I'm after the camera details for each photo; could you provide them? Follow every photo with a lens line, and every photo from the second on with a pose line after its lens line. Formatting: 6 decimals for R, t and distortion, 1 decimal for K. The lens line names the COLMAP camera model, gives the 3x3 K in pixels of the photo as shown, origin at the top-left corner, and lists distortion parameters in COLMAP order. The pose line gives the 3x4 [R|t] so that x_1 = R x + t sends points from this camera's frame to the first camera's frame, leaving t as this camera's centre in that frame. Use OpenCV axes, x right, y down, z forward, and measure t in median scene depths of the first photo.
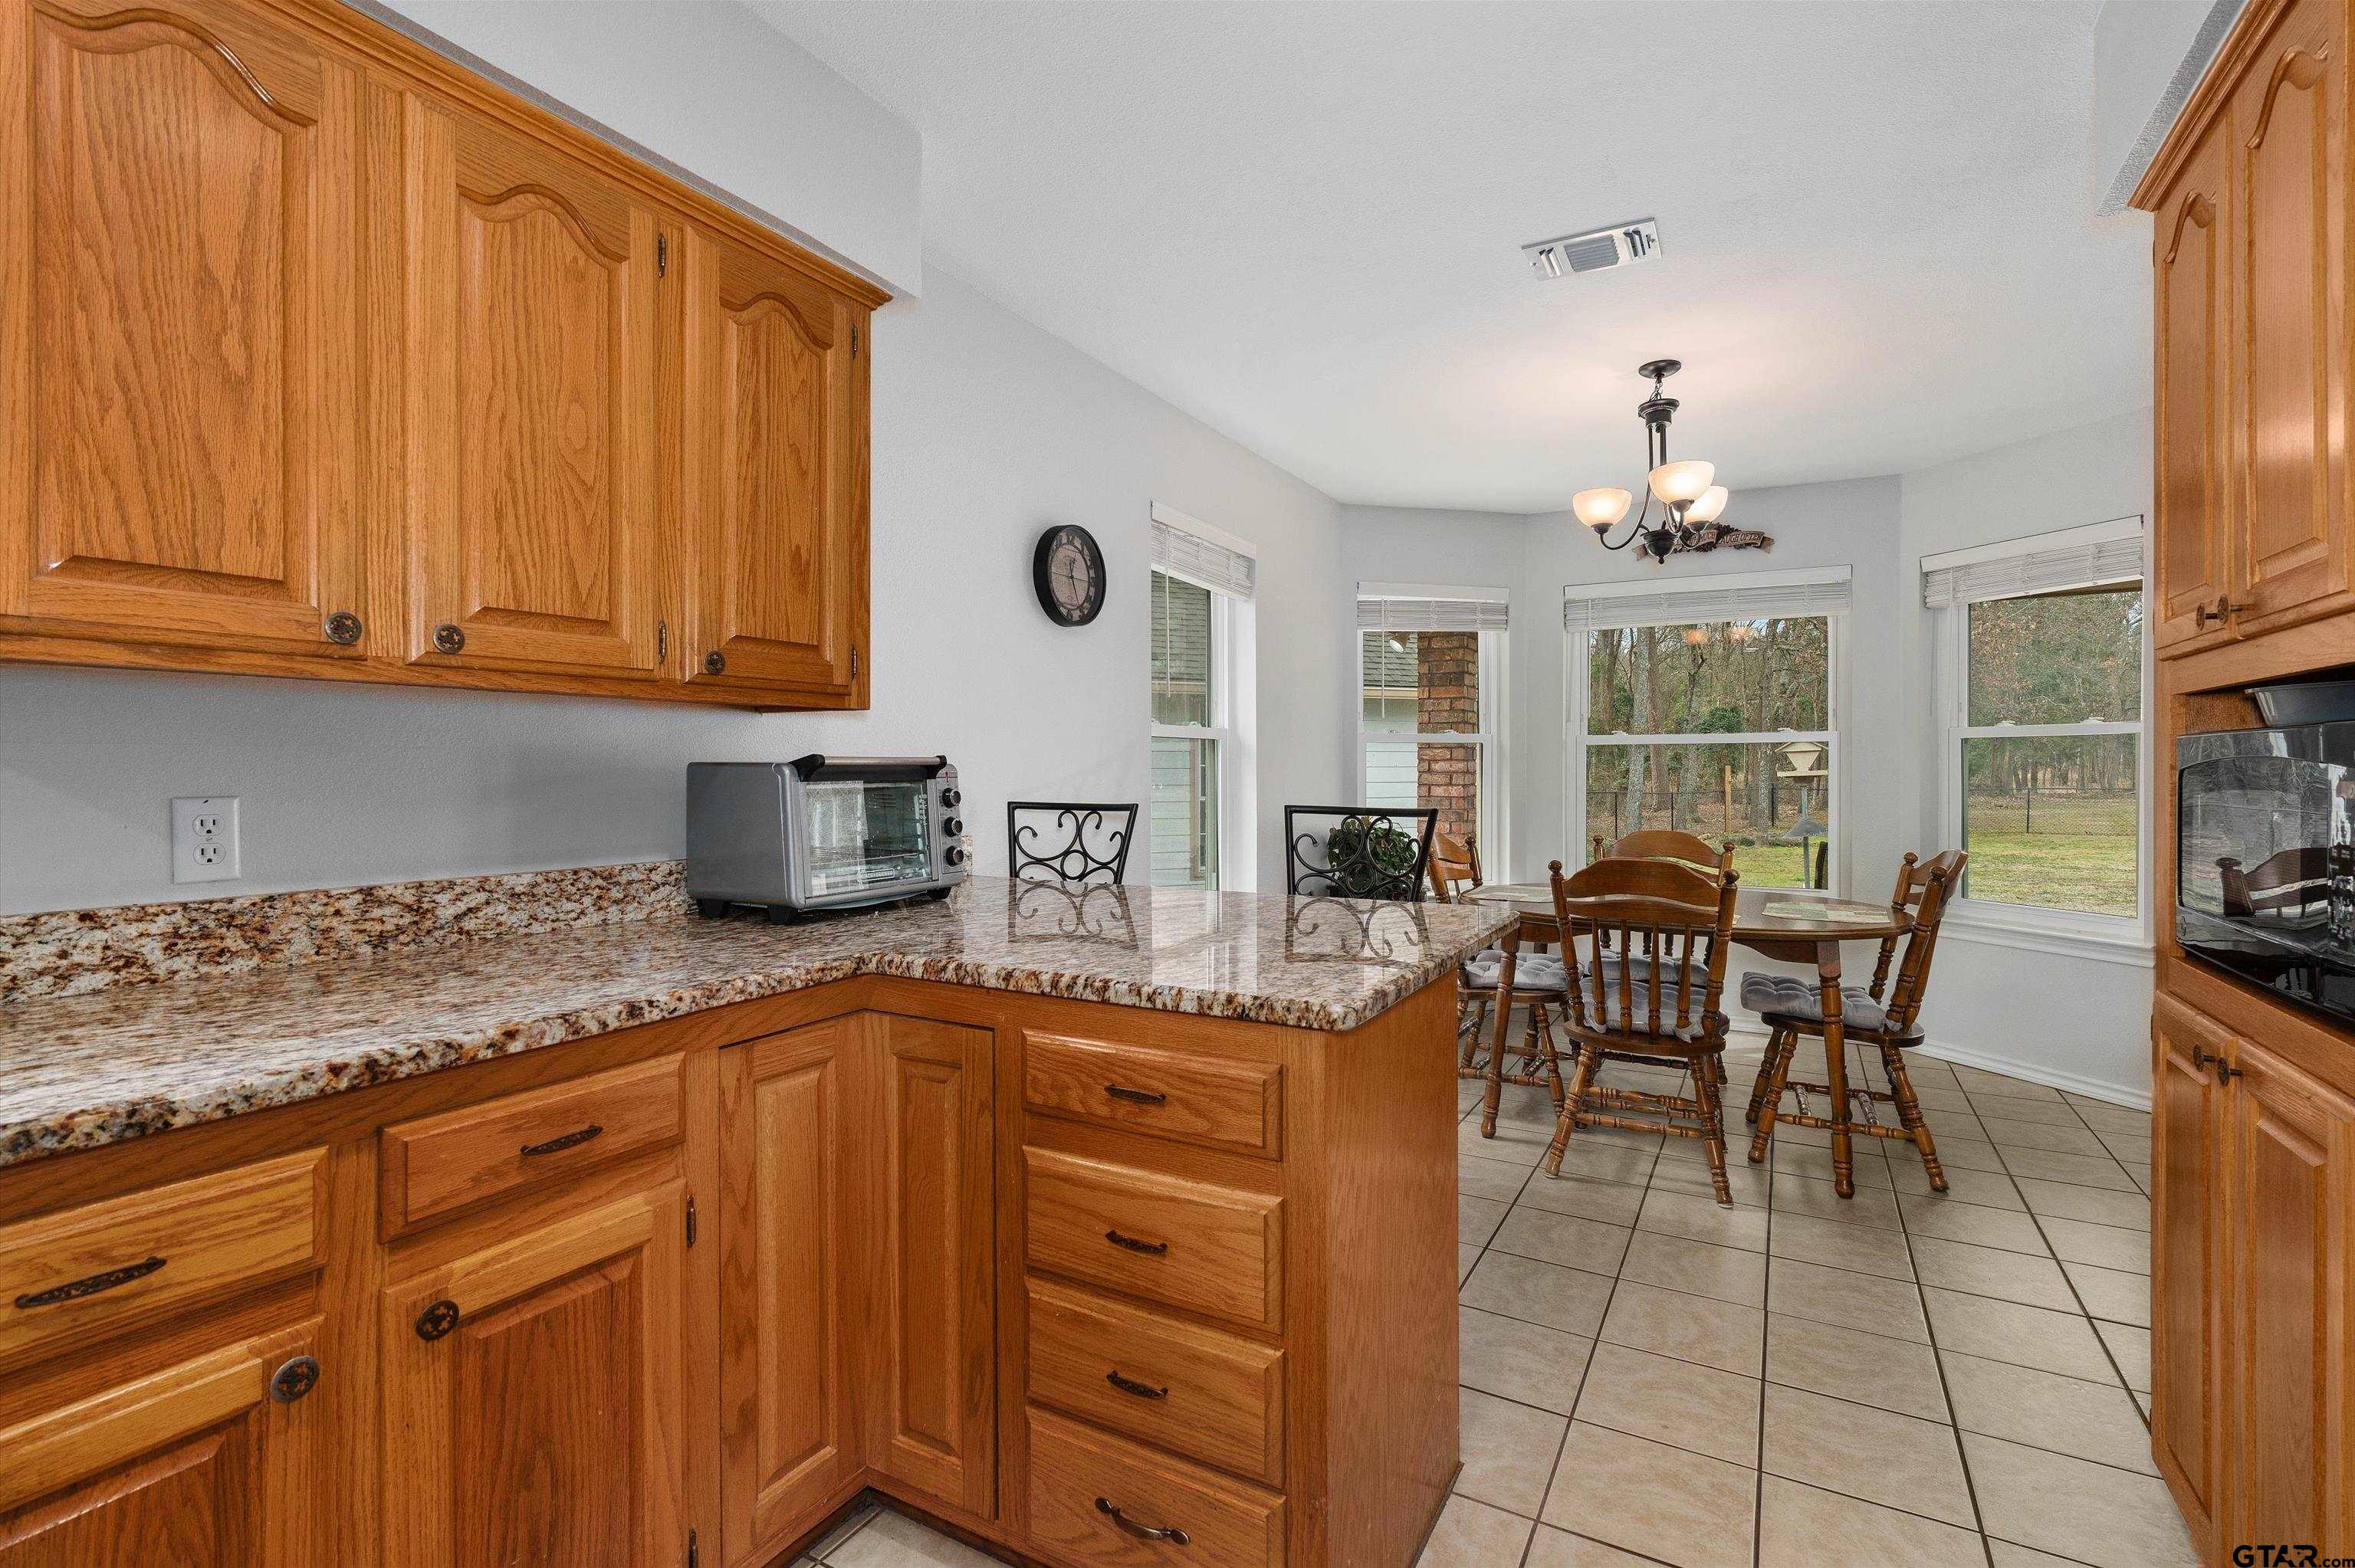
lens RADIAL K [[1069.8, 0, 1184.2], [0, 1069.8, 775.7], [0, 0, 1]] dist [-0.002761, -0.000387]
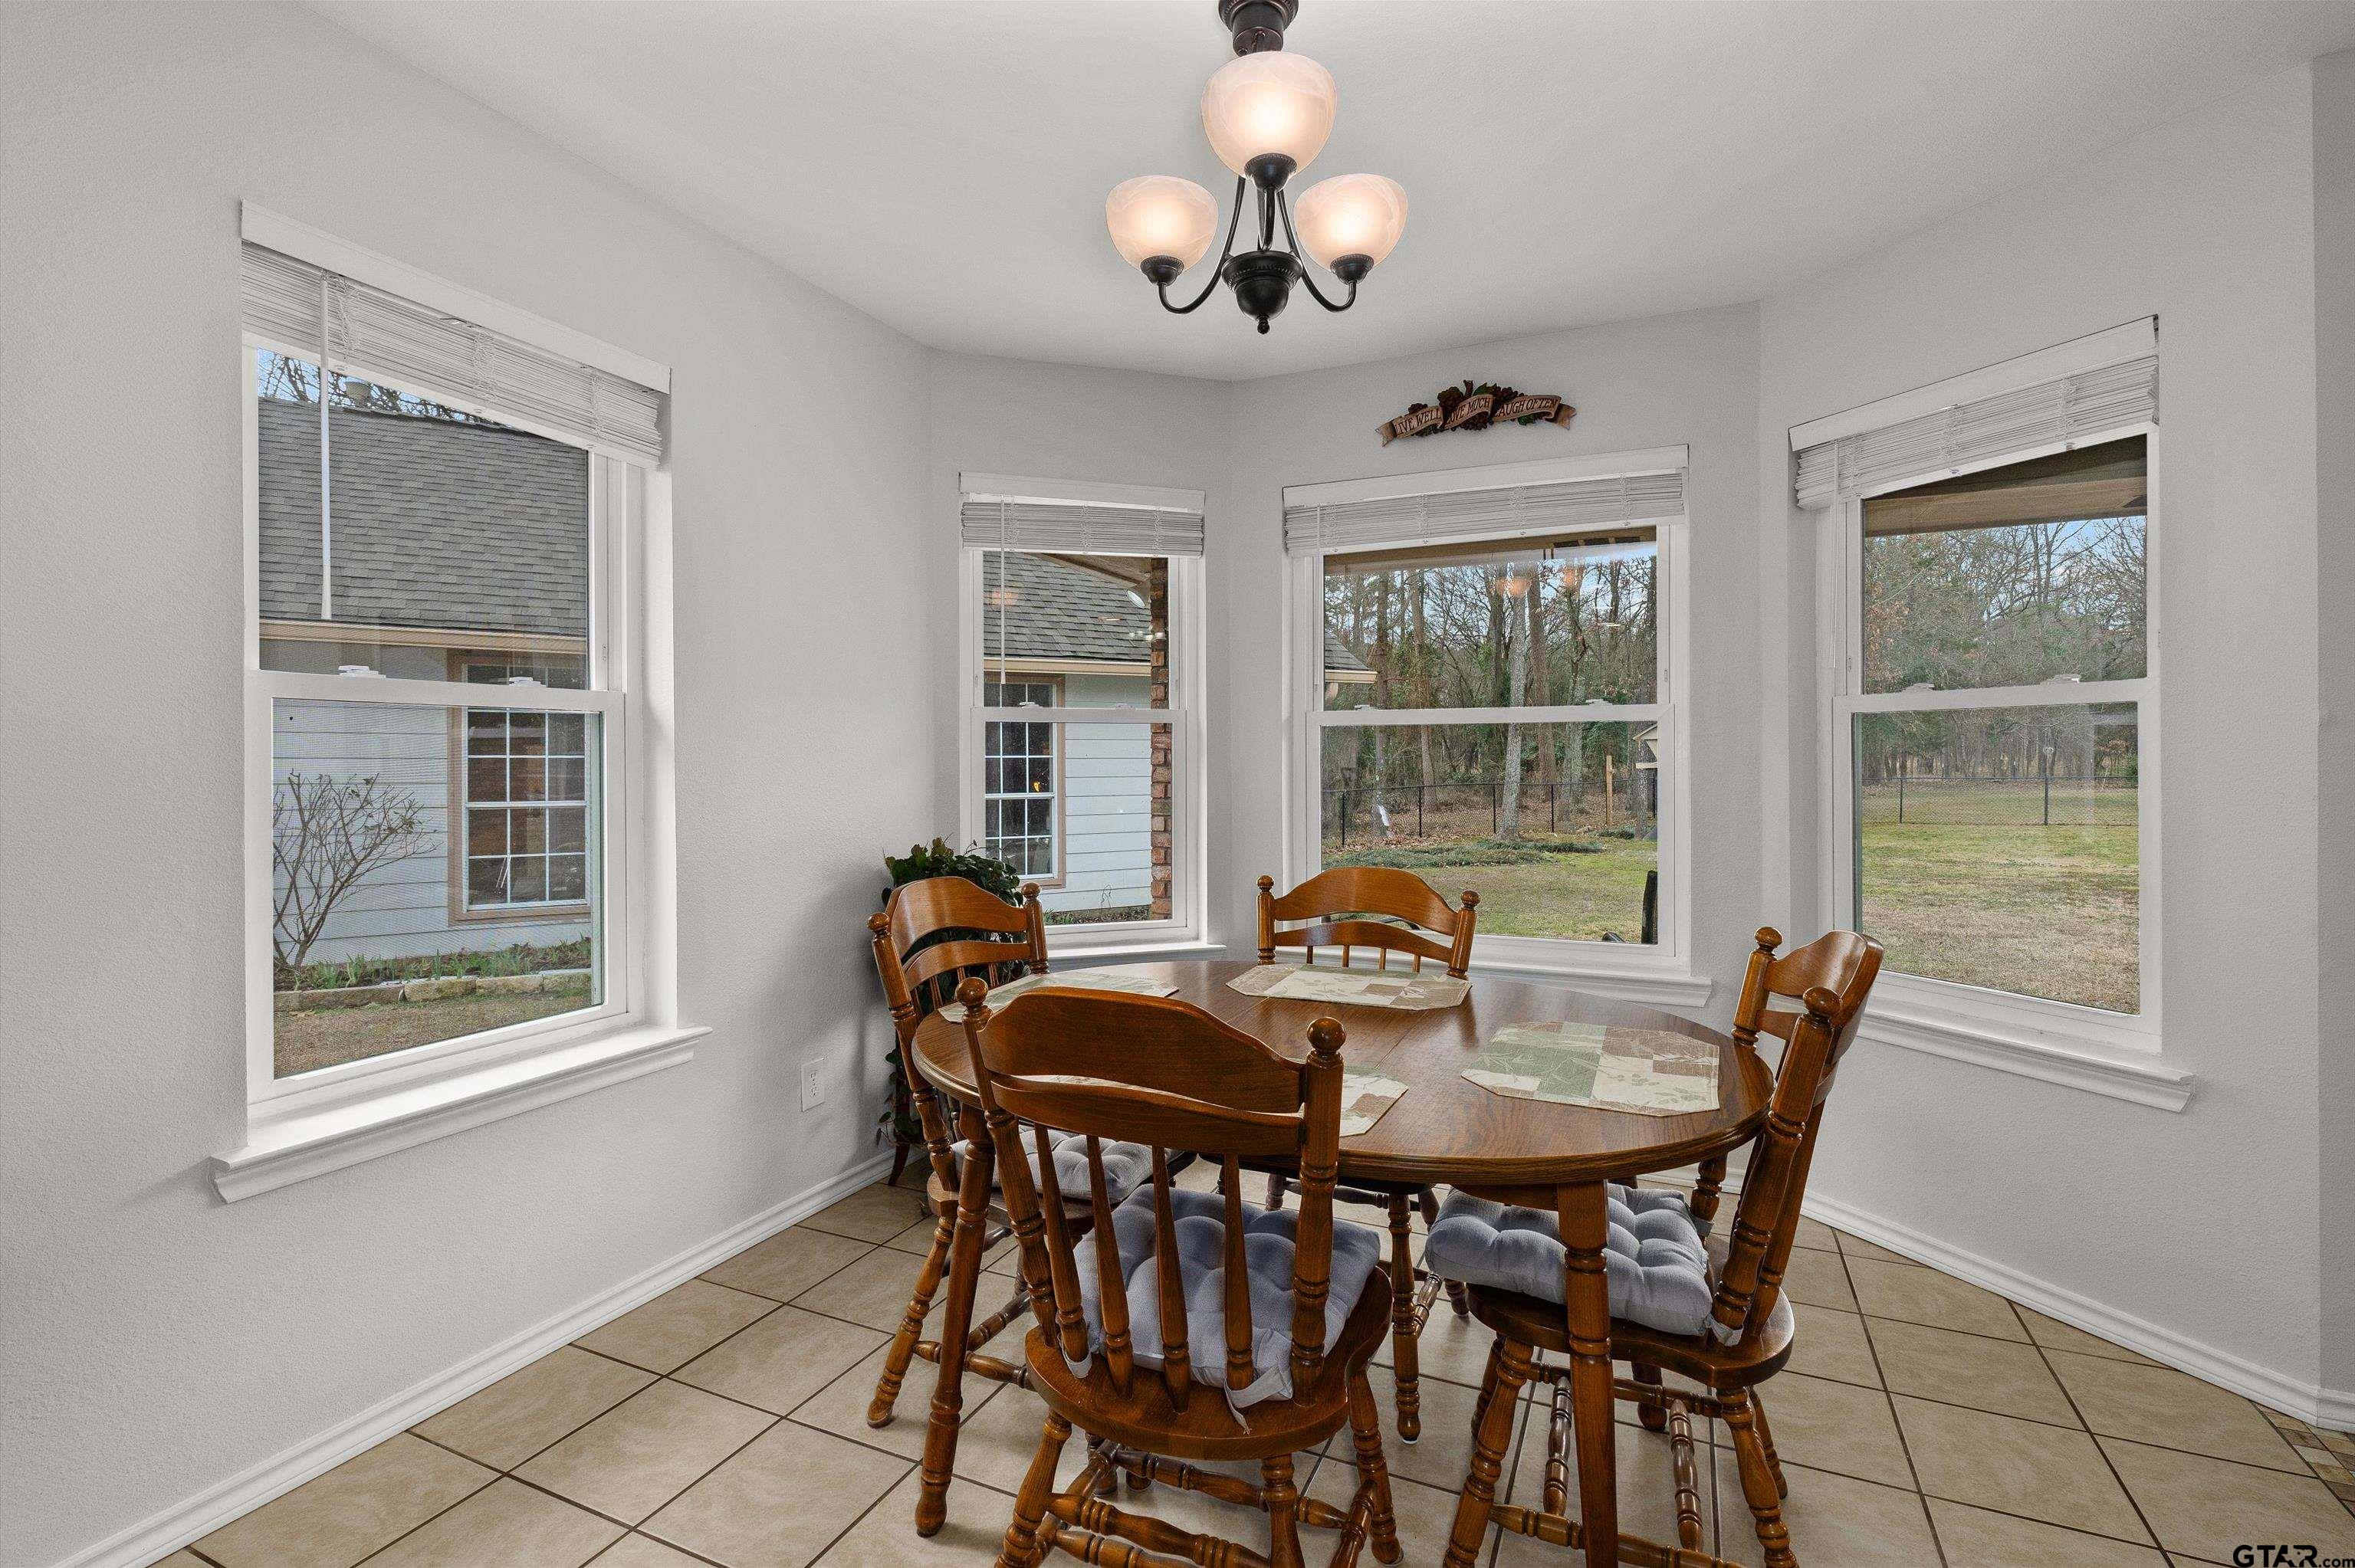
lens RADIAL K [[1051.6, 0, 1195.4], [0, 1051.6, 762.4], [0, 0, 1]] dist [-0.011608, 0.000135]
pose [[0.996772, -0.001912, 0.080262, 0.349036], [0.002149, 0.999994, -0.002867, -0.006273], [-0.080256, 0.003030, 0.996770, 0.496853]]
